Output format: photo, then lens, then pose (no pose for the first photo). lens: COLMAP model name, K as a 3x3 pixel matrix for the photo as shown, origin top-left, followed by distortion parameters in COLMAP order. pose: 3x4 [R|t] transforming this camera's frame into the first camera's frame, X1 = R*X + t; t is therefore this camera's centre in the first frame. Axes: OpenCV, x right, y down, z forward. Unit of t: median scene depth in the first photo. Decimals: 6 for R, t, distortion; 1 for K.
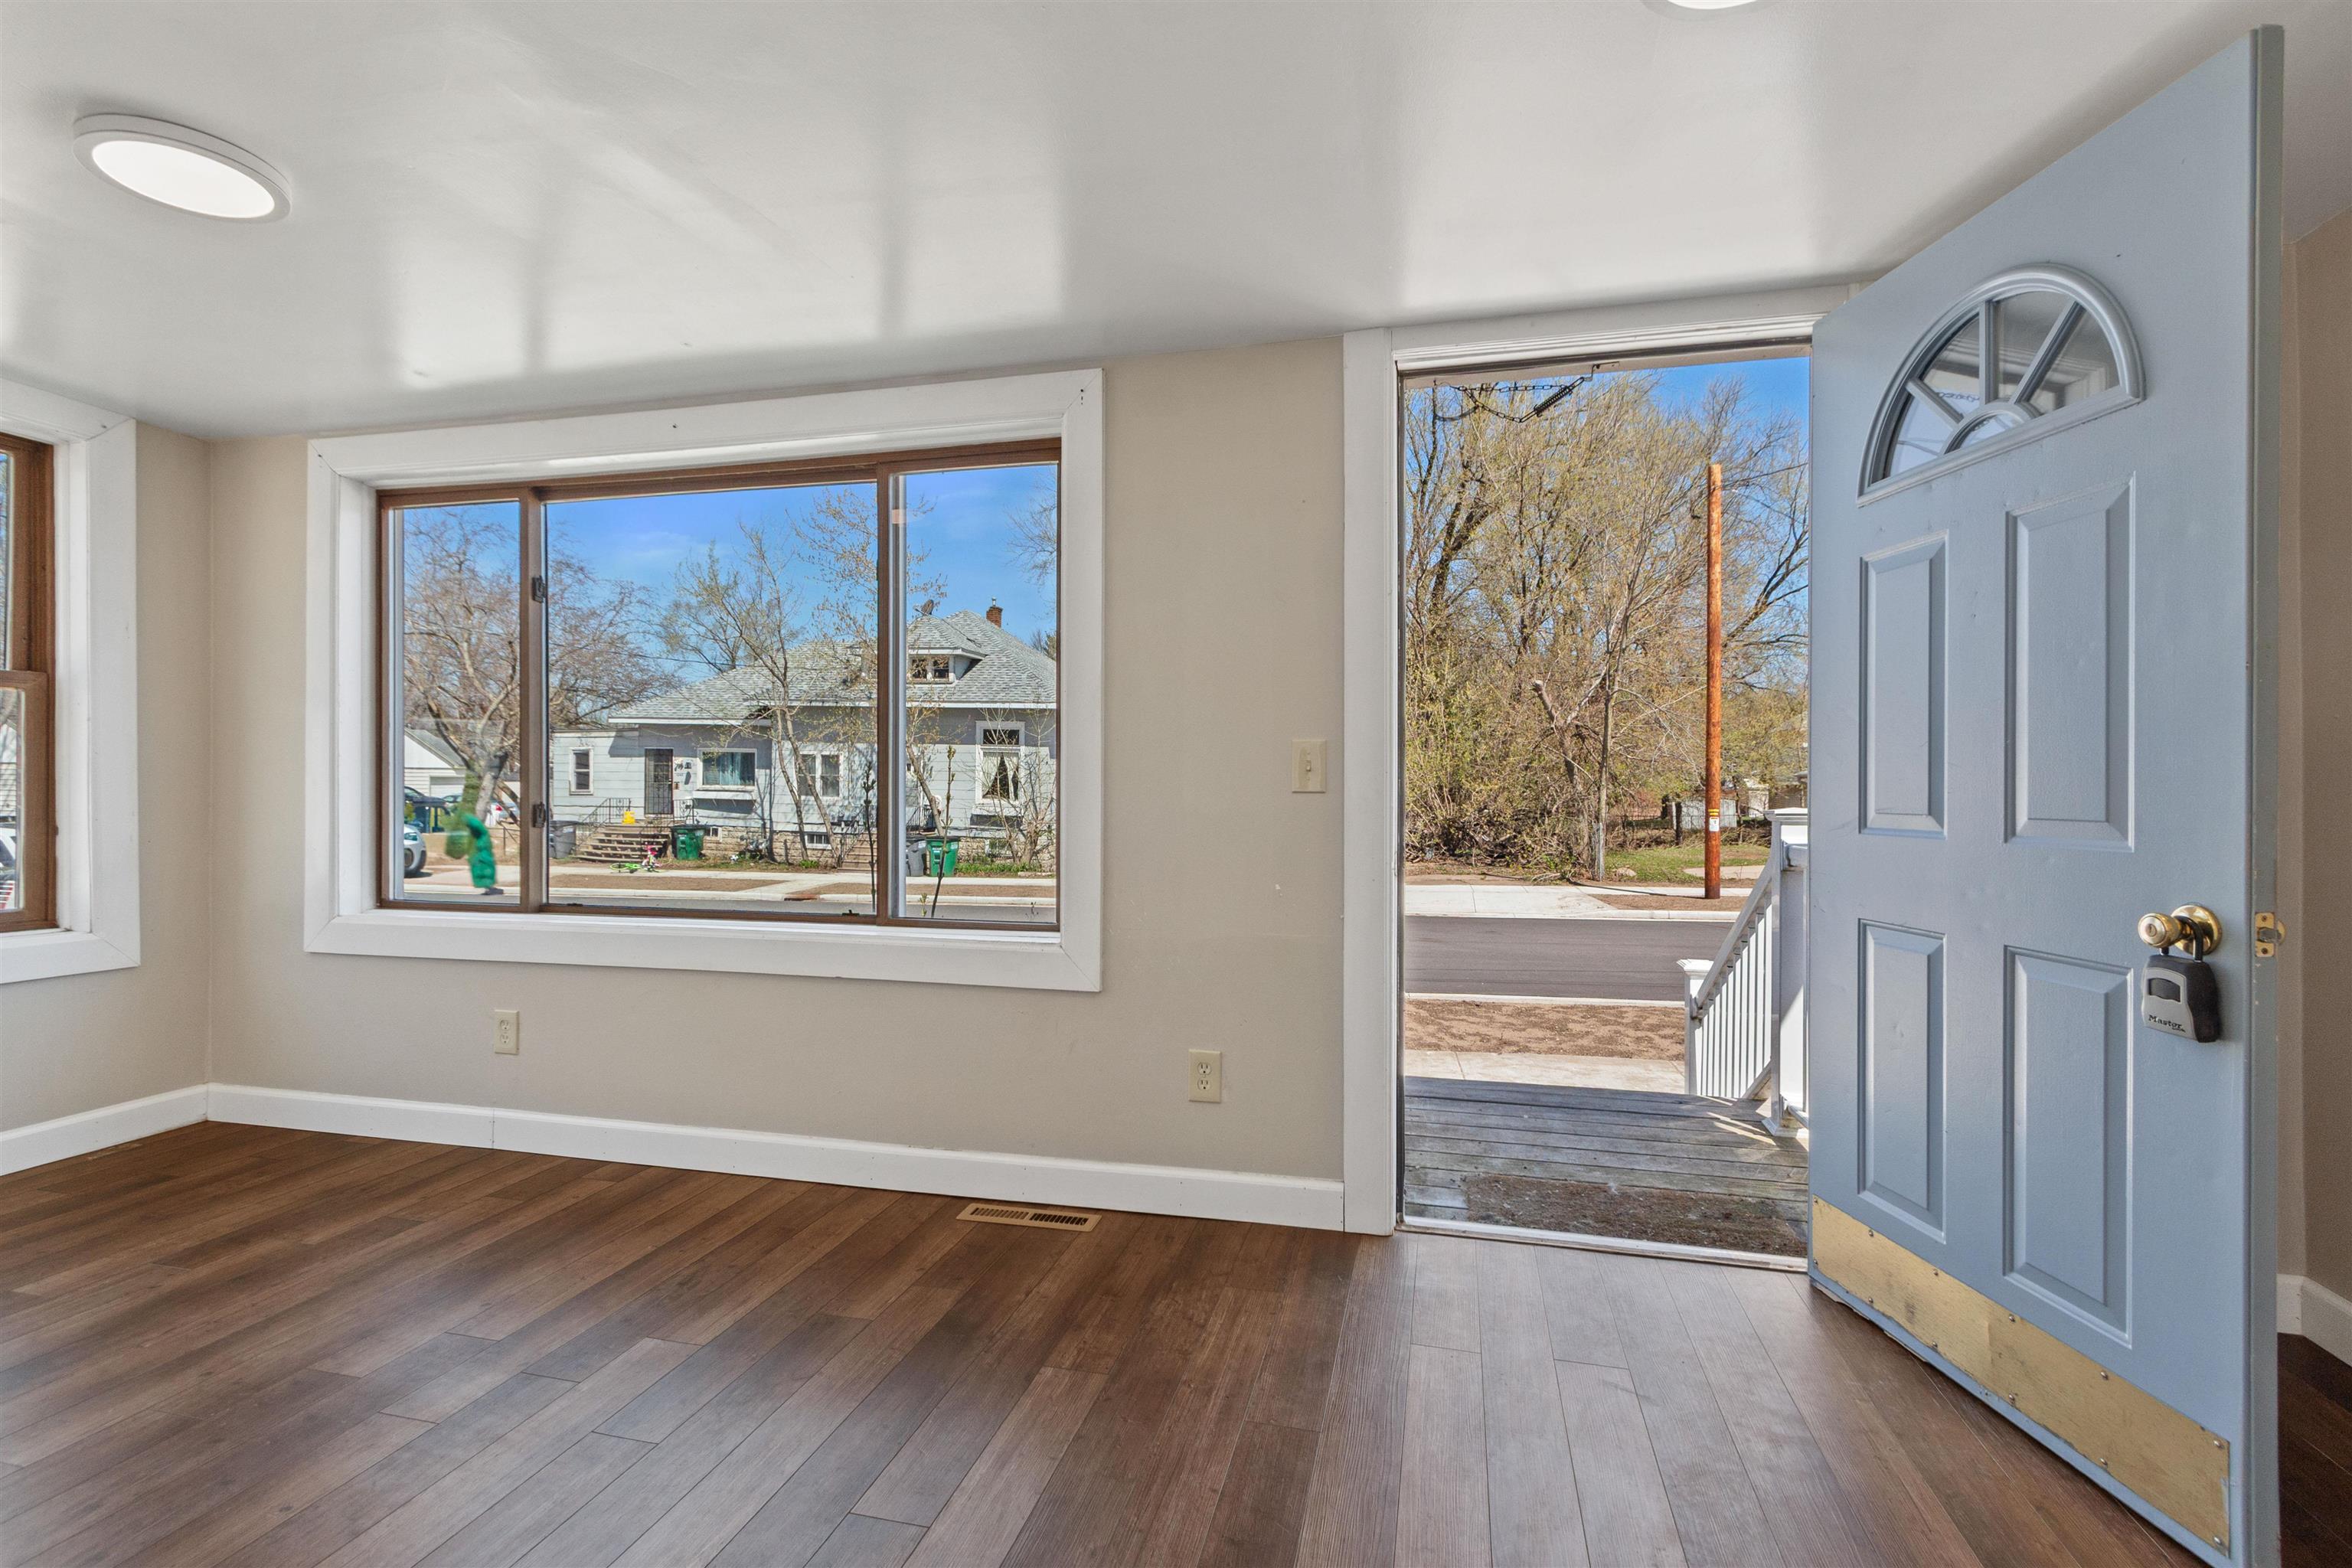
lens RADIAL K [[1097.4, 0, 1187.3], [0, 1097.4, 782.7], [0, 0, 1]] dist [0.000930, 0.000044]
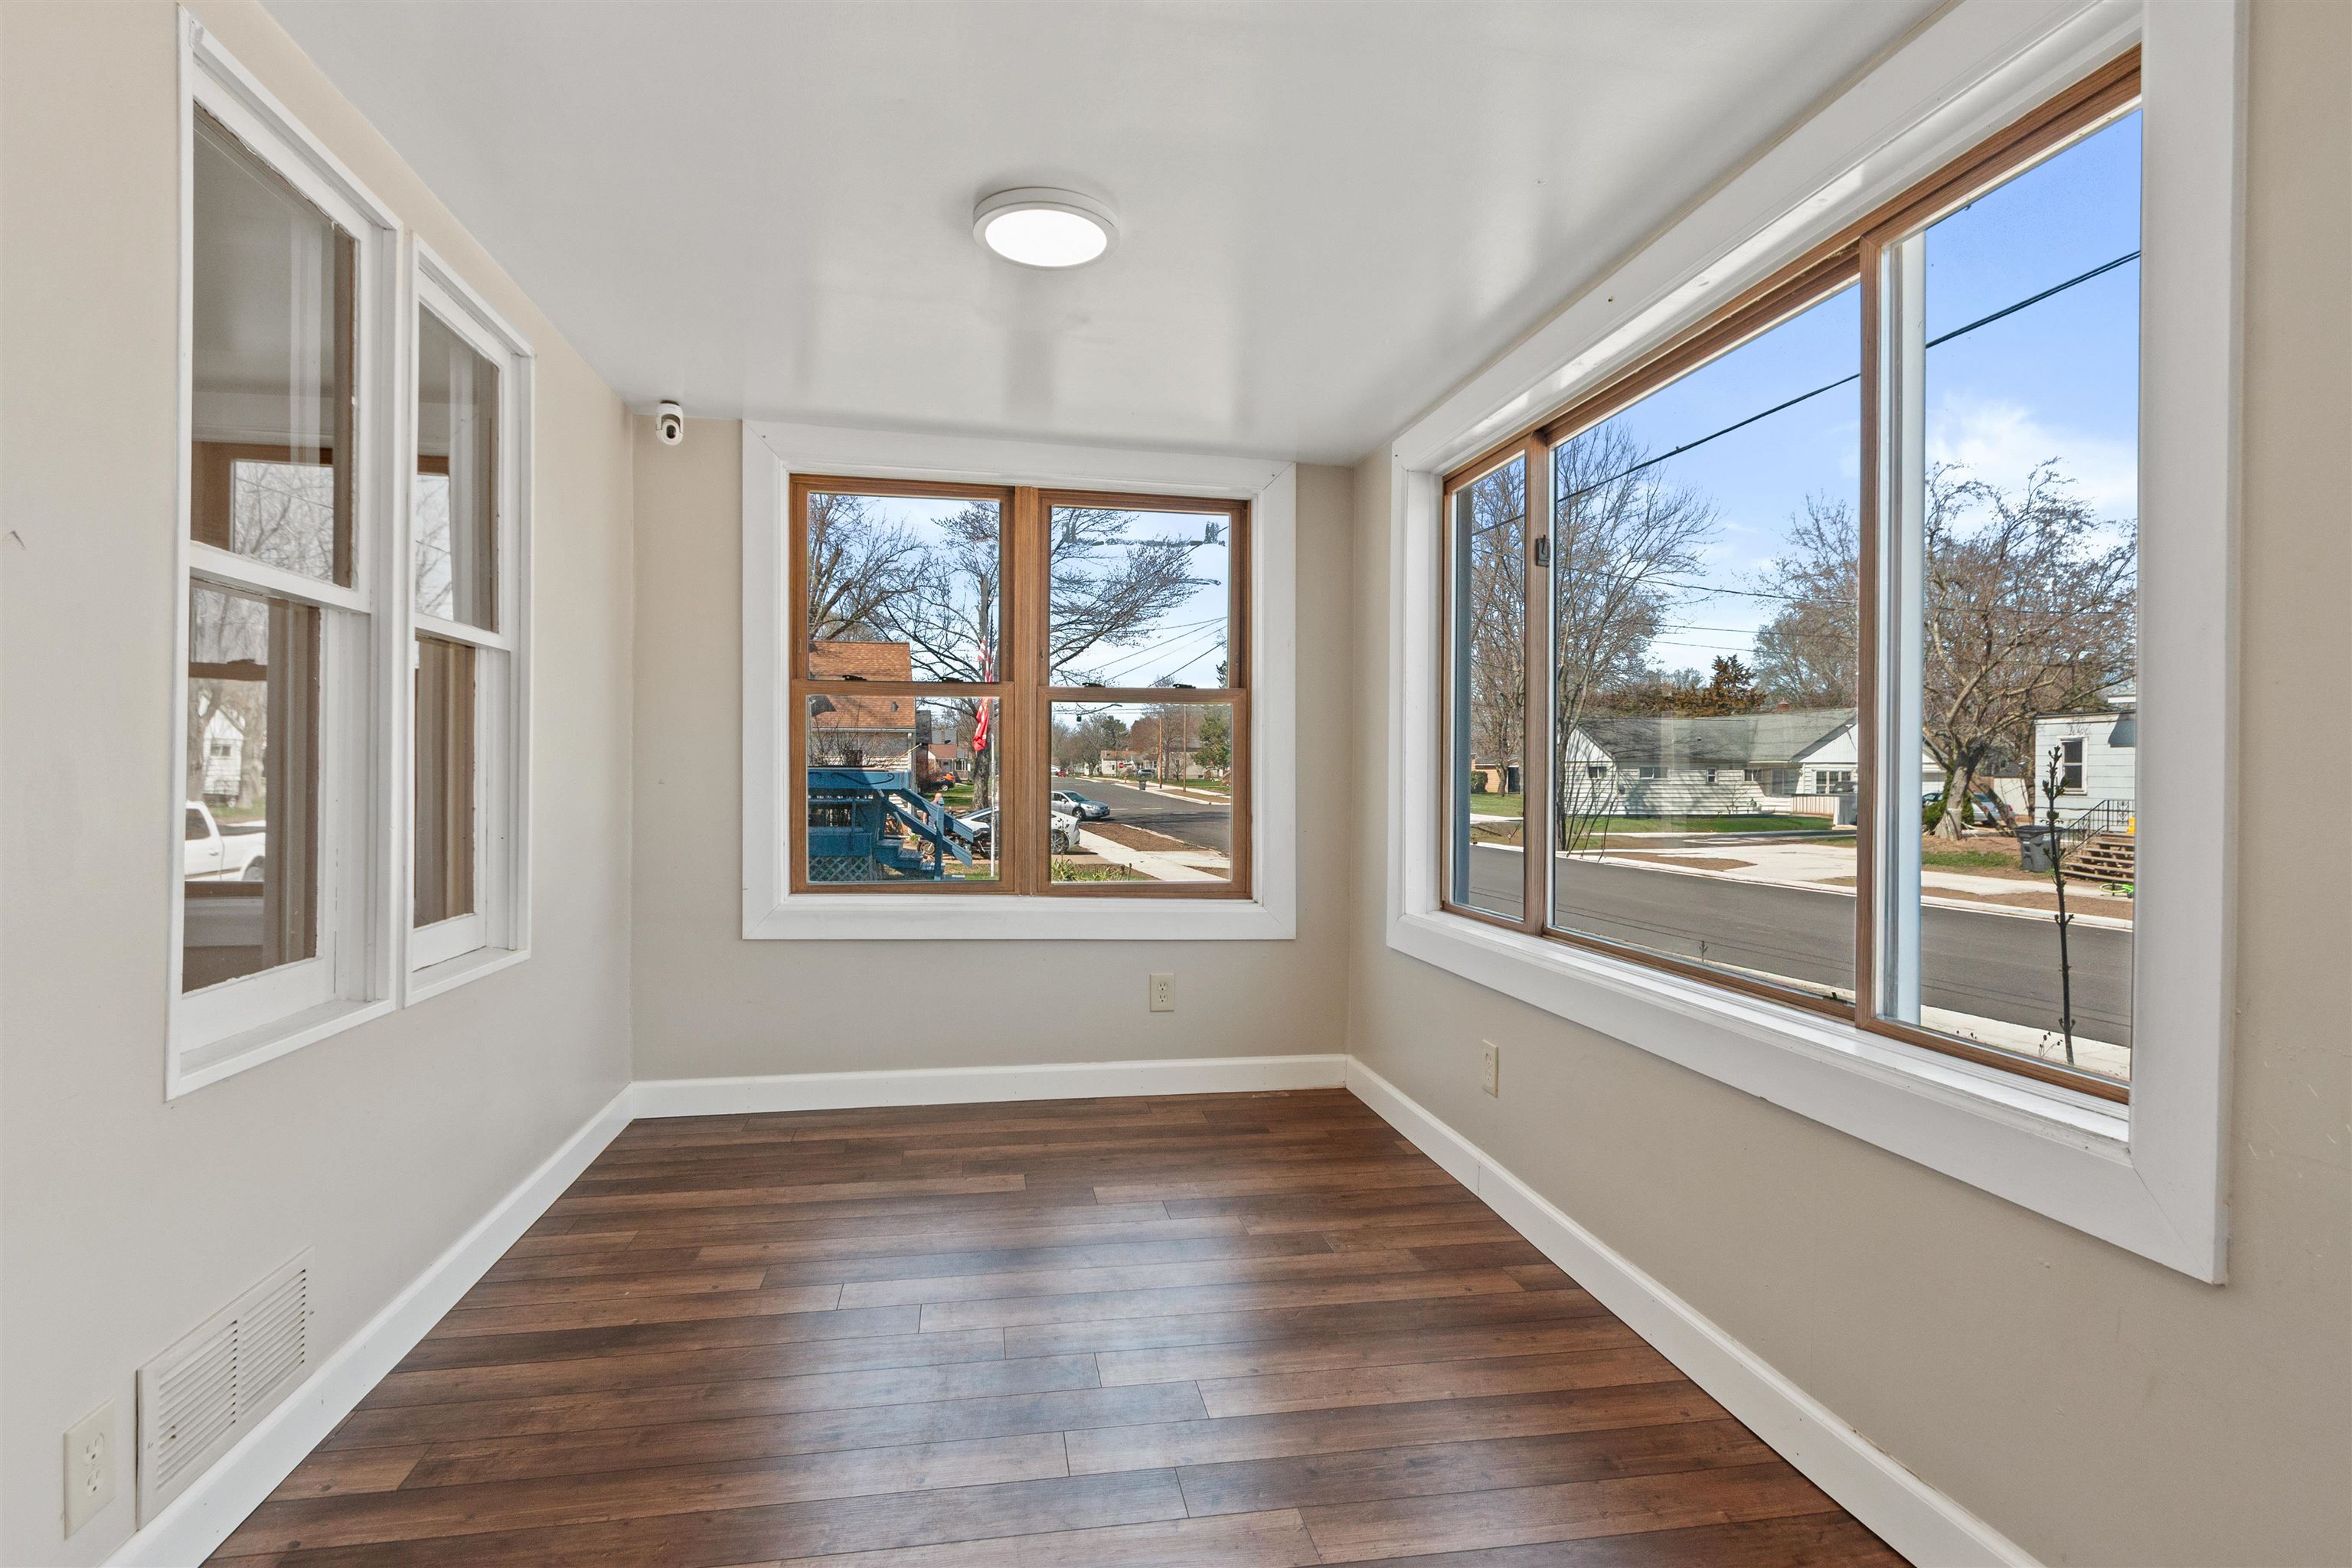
lens RADIAL K [[1221.0, 0, 1172.6], [0, 1221.0, 774.5], [0, 0, 1]] dist [0.004404, -0.000020]
pose [[0.387606, -0.000089, -0.921825, 0.175967], [-0.003215, 0.999994, -0.001448, -0.002259], [0.921820, 0.003525, 0.387603, 0.403066]]
